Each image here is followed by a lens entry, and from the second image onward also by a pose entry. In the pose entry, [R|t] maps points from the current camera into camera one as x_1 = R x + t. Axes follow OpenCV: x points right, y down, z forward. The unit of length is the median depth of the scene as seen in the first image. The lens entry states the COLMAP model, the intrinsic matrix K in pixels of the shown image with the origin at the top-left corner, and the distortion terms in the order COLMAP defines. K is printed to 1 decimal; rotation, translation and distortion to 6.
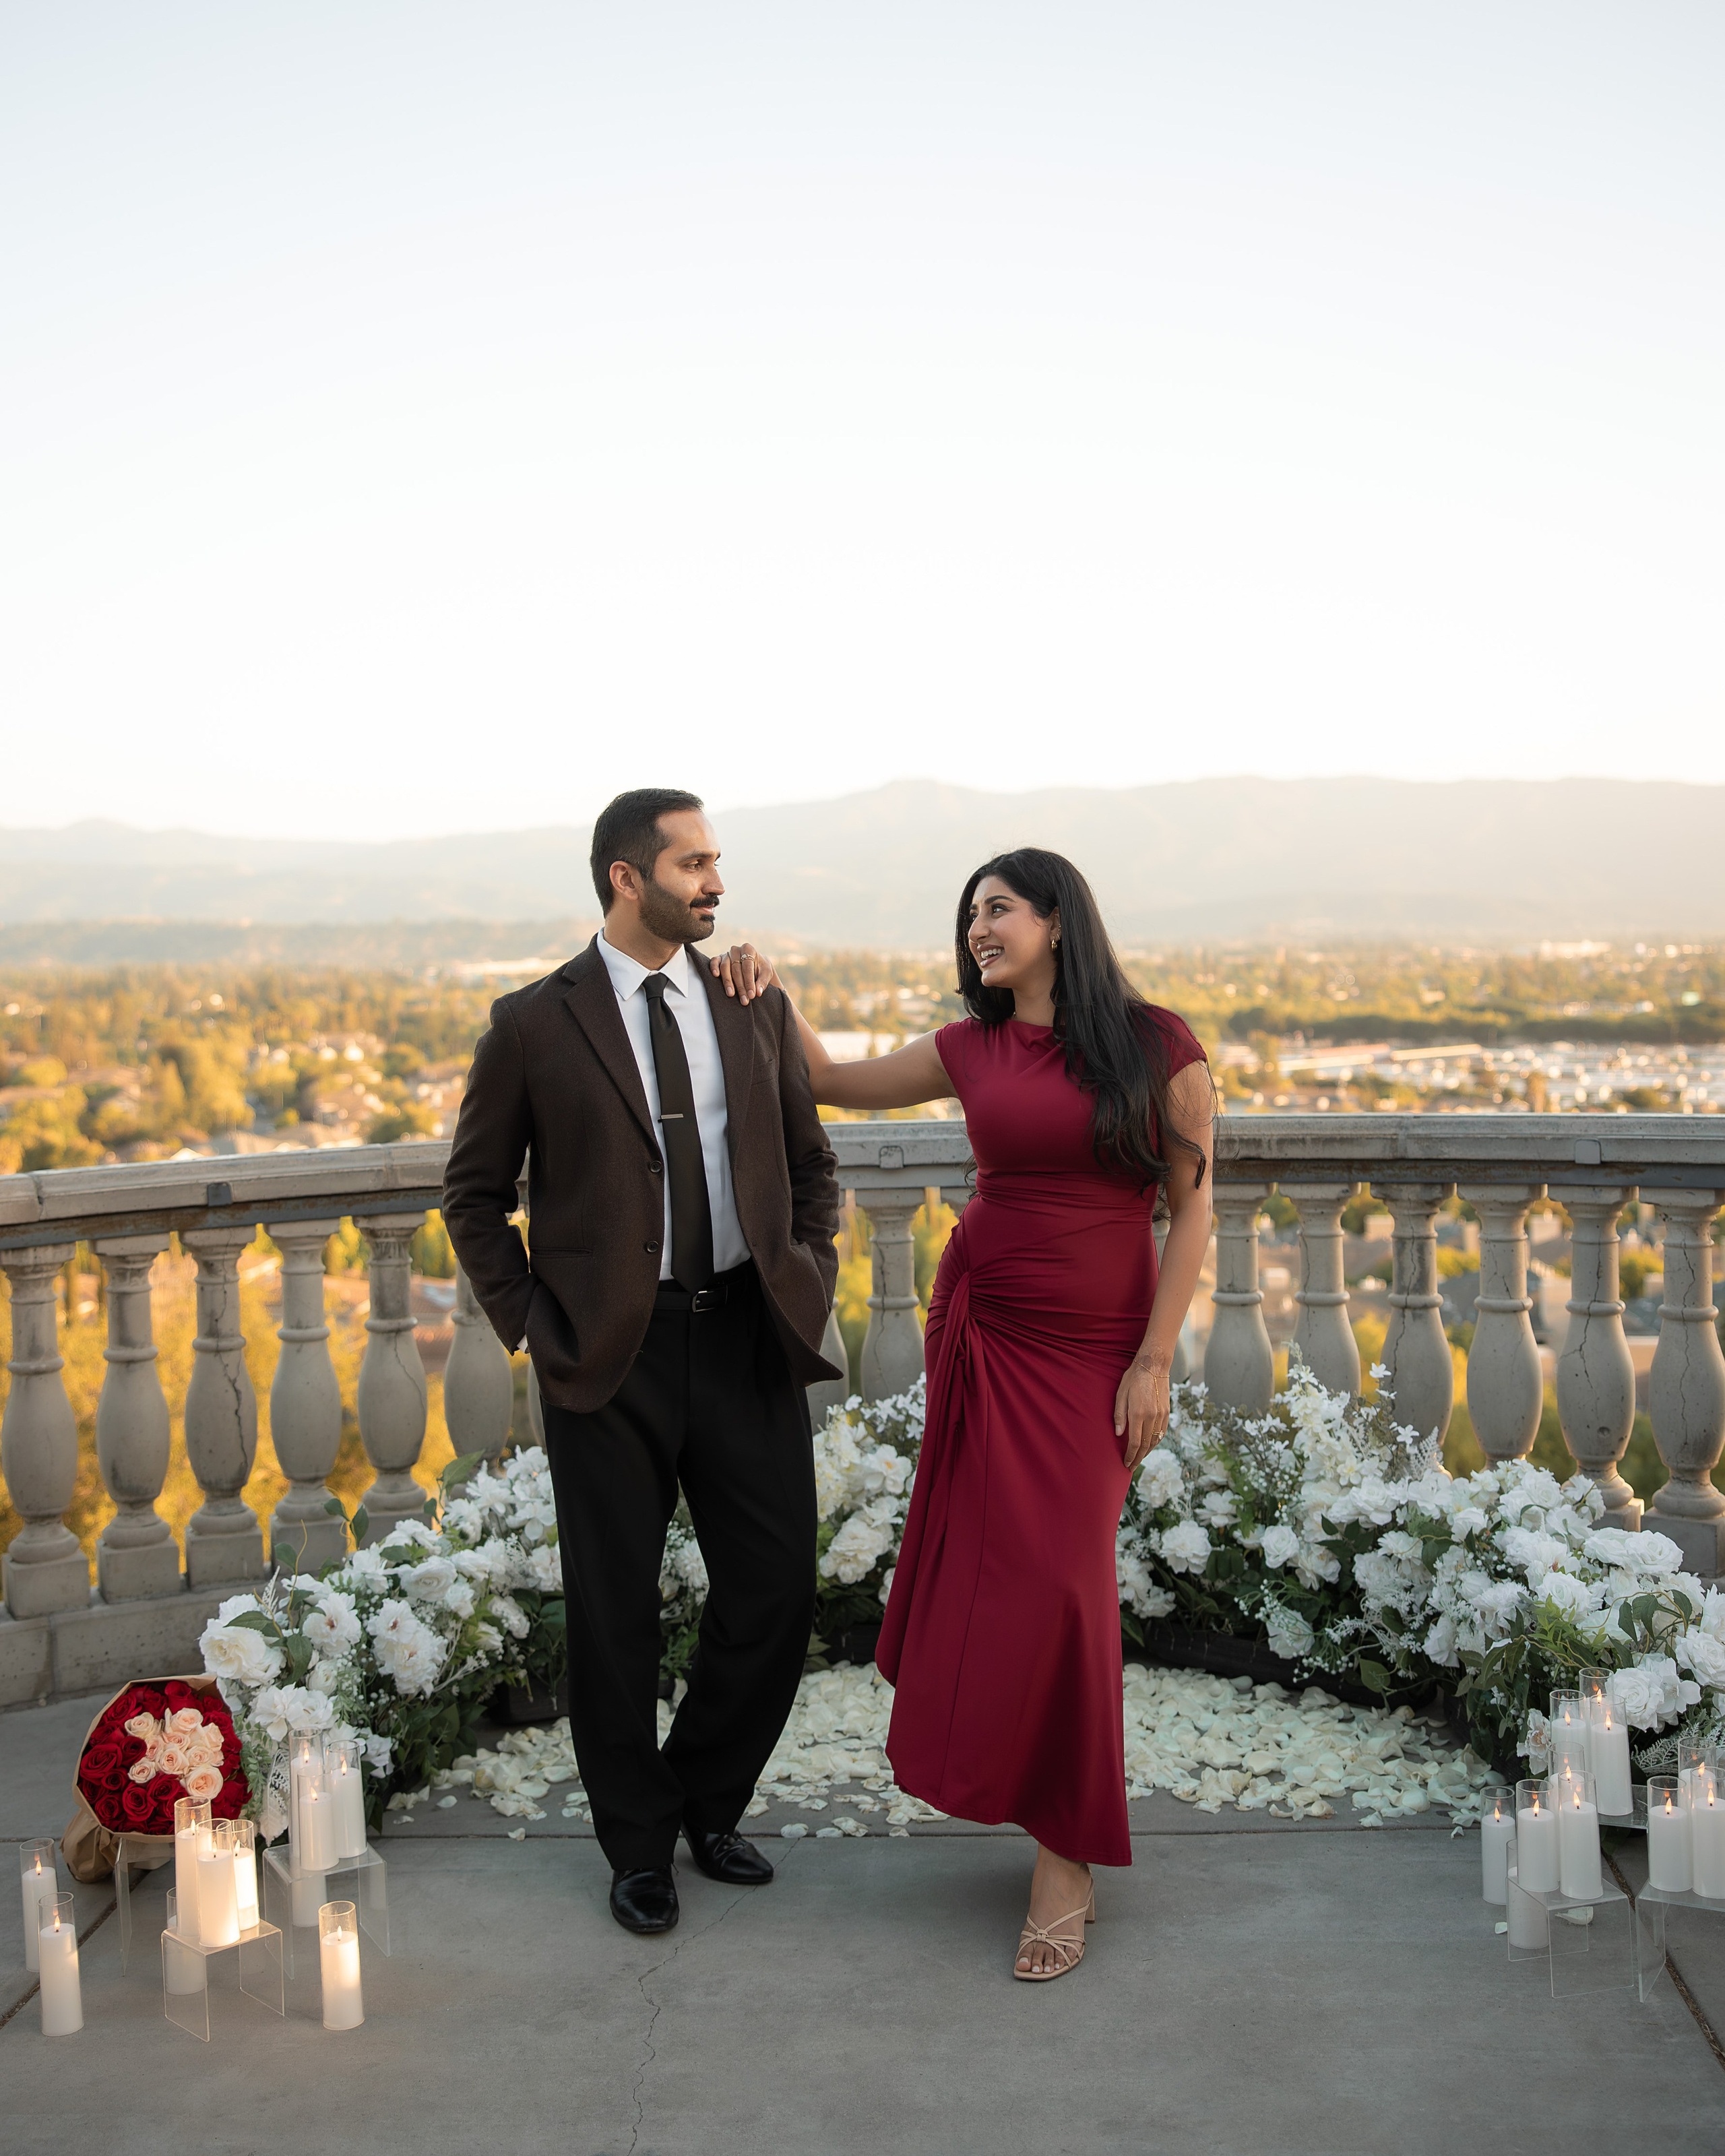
lens RADIAL K [[2561.6, 0, 835.0], [0, 2561.6, 934.9], [0, 0, 1]] dist [-0.041079, 0.000000]
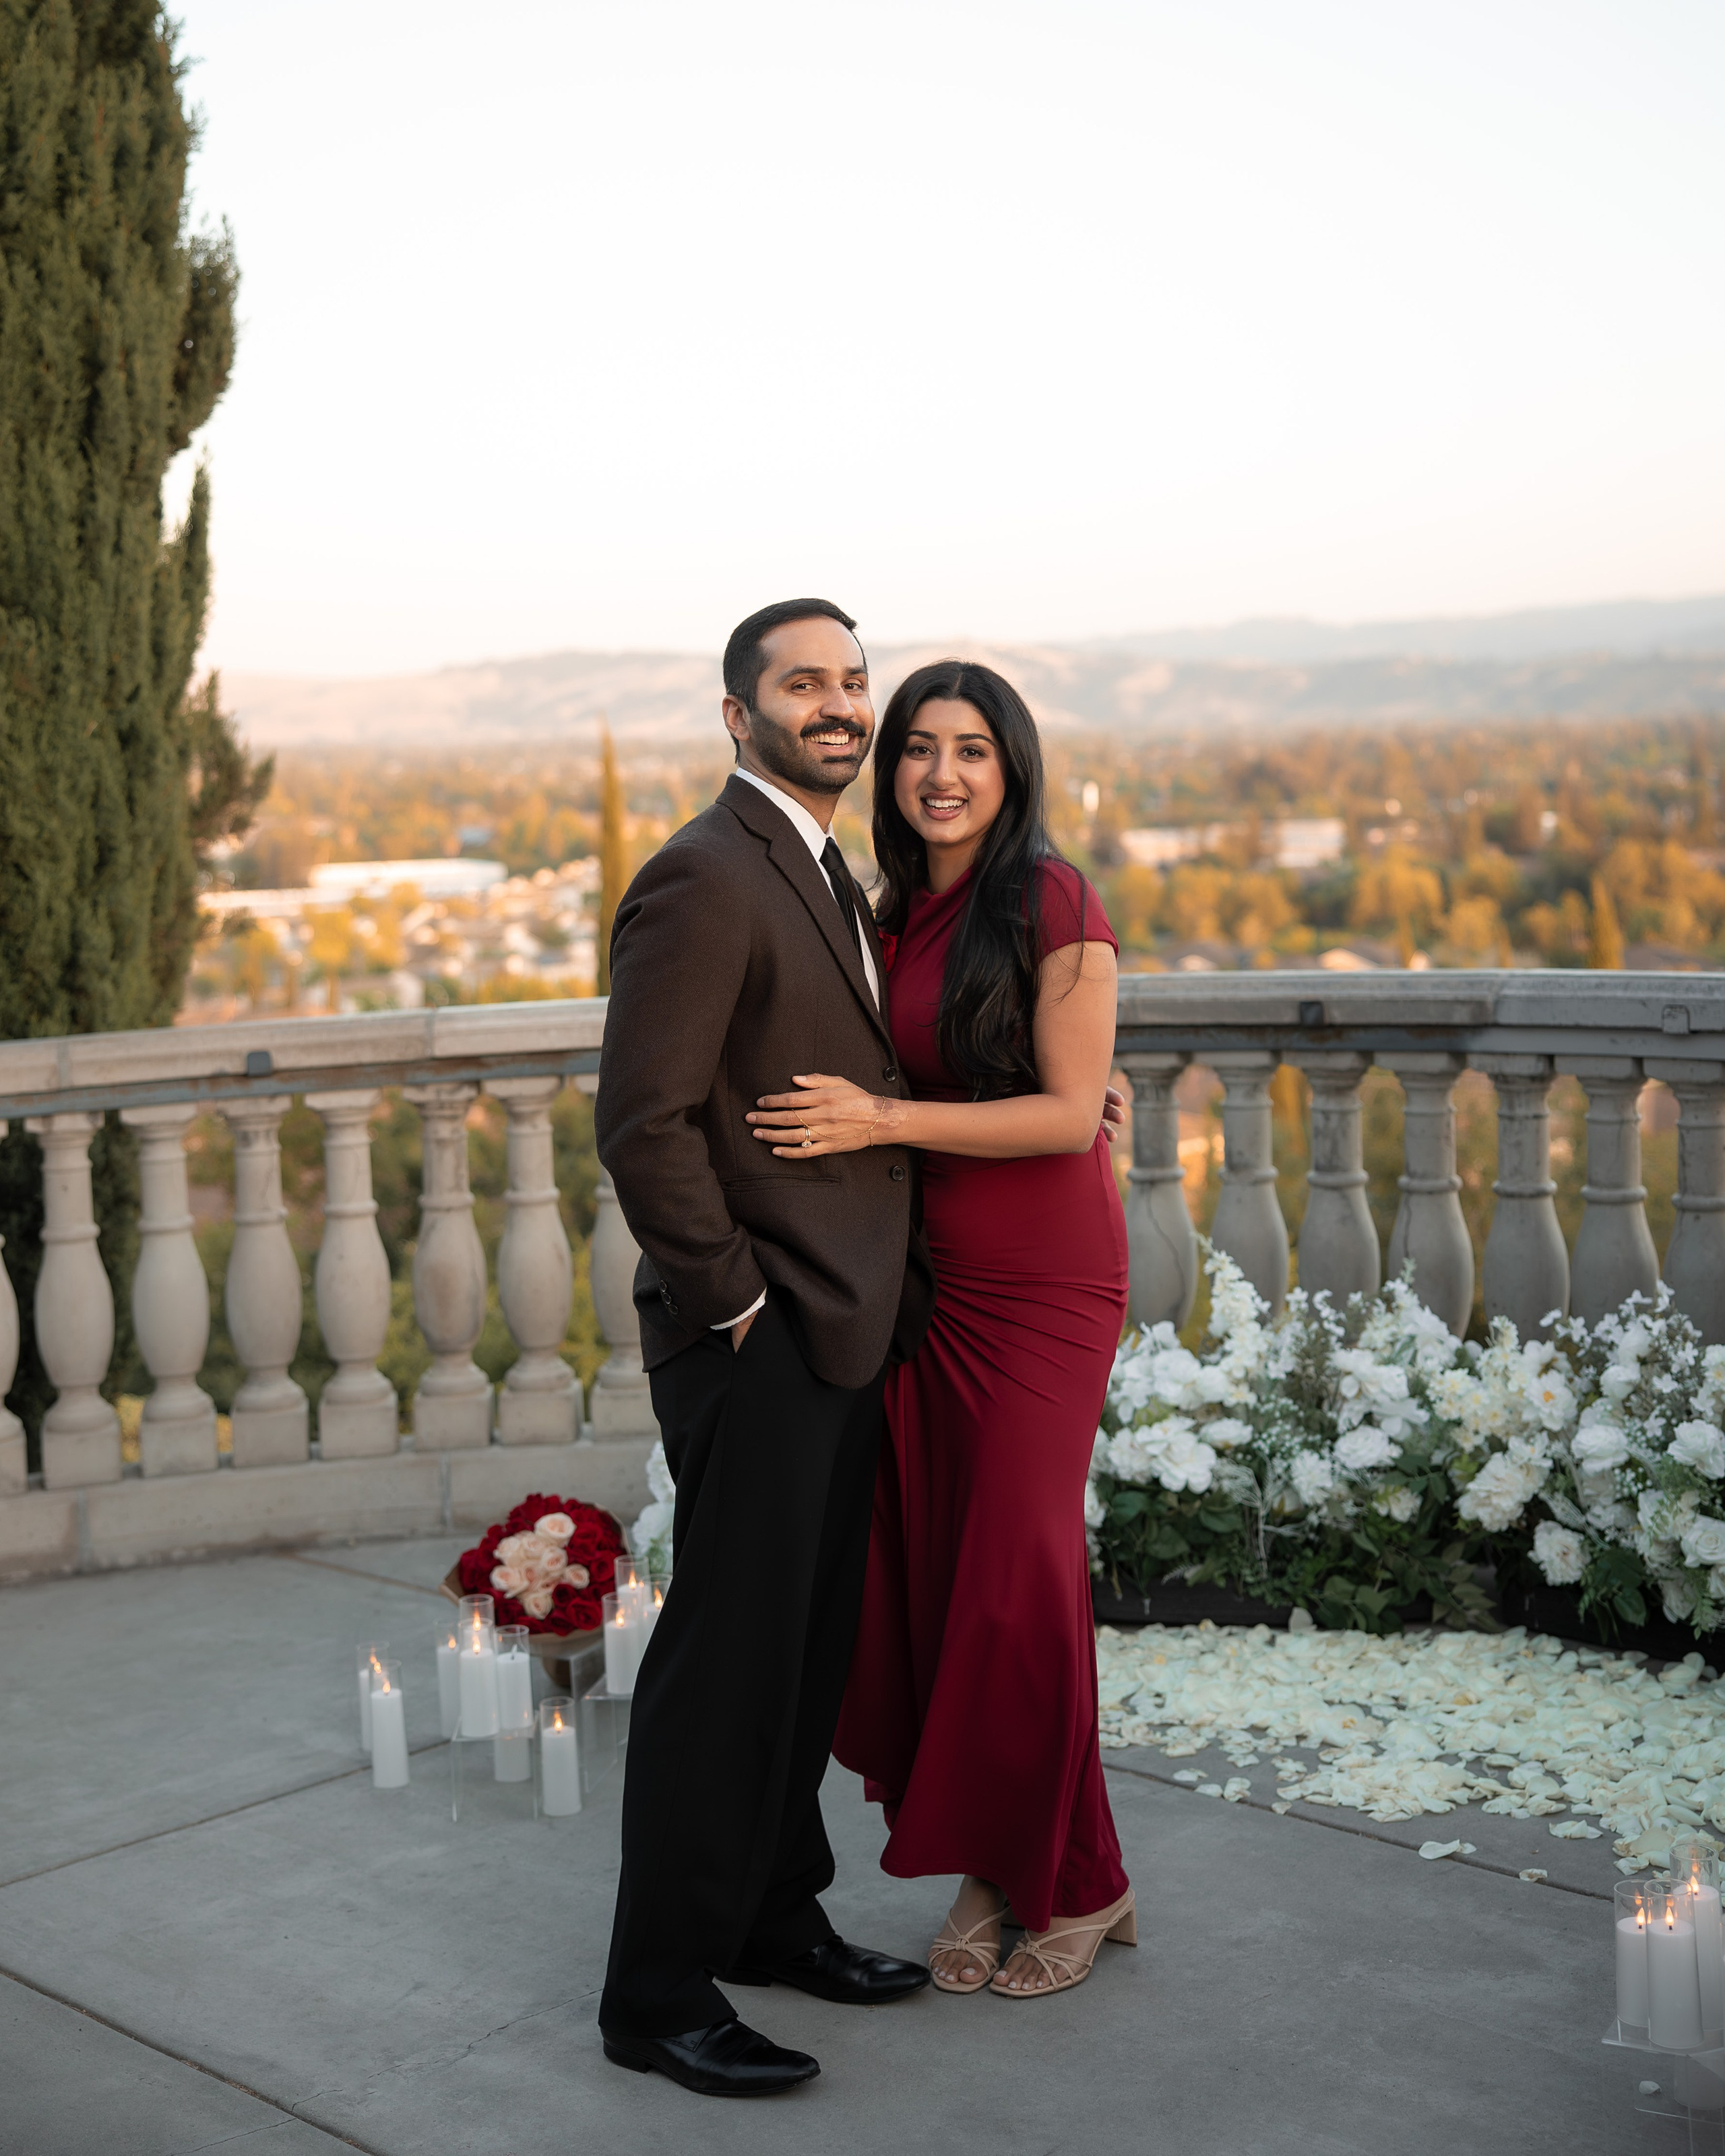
lens RADIAL K [[3188.9, 0, 724.3], [0, 3188.9, 914.5], [0, 0, 1]] dist [0.015932, 0.000000]
pose [[0.734598, 0.033278, -0.677687, 0.499982], [0.021868, 0.997116, 0.072668, -0.024925], [0.678151, -0.068201, 0.731752, 0.086753]]
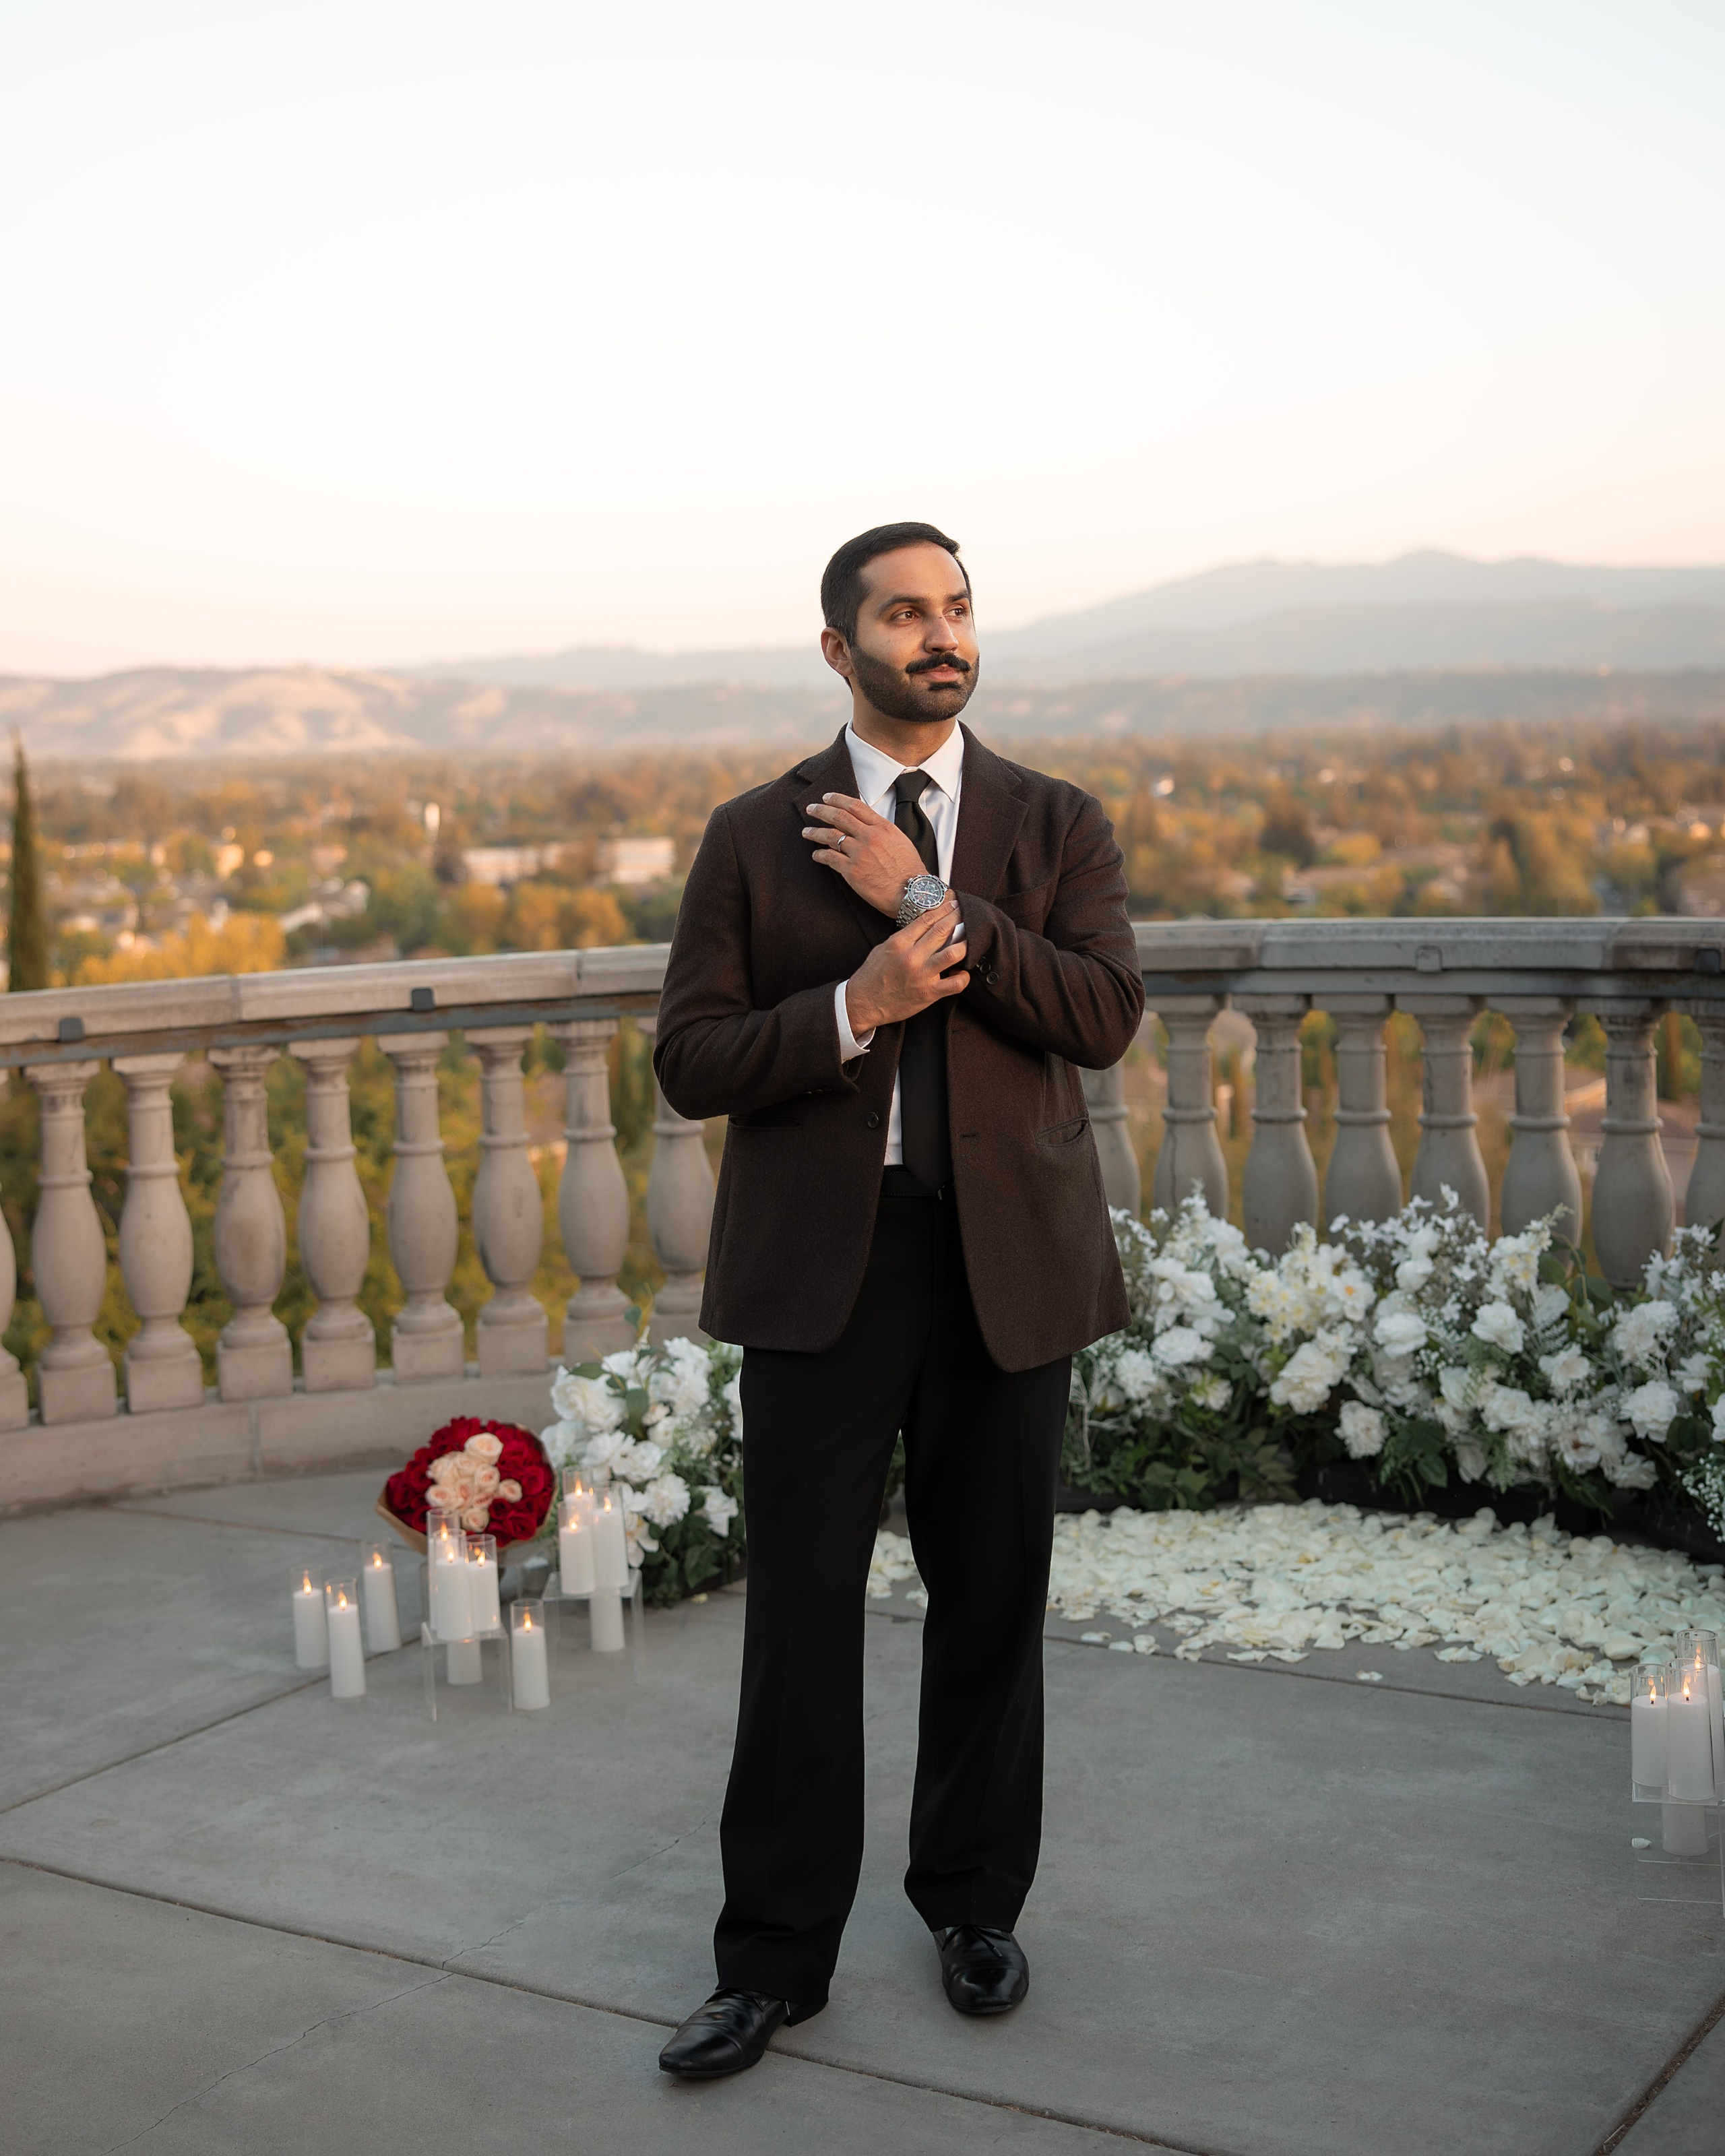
lens RADIAL K [[3092.7, 0, 704.4], [0, 3092.7, 902.9], [0, 0, 1]] dist [-0.013762, 0.000000]
pose [[0.861906, 0.019756, -0.506682, 0.371768], [0.016163, 0.997663, 0.066394, -0.009379], [0.506810, -0.065415, 0.859572, -0.062024]]
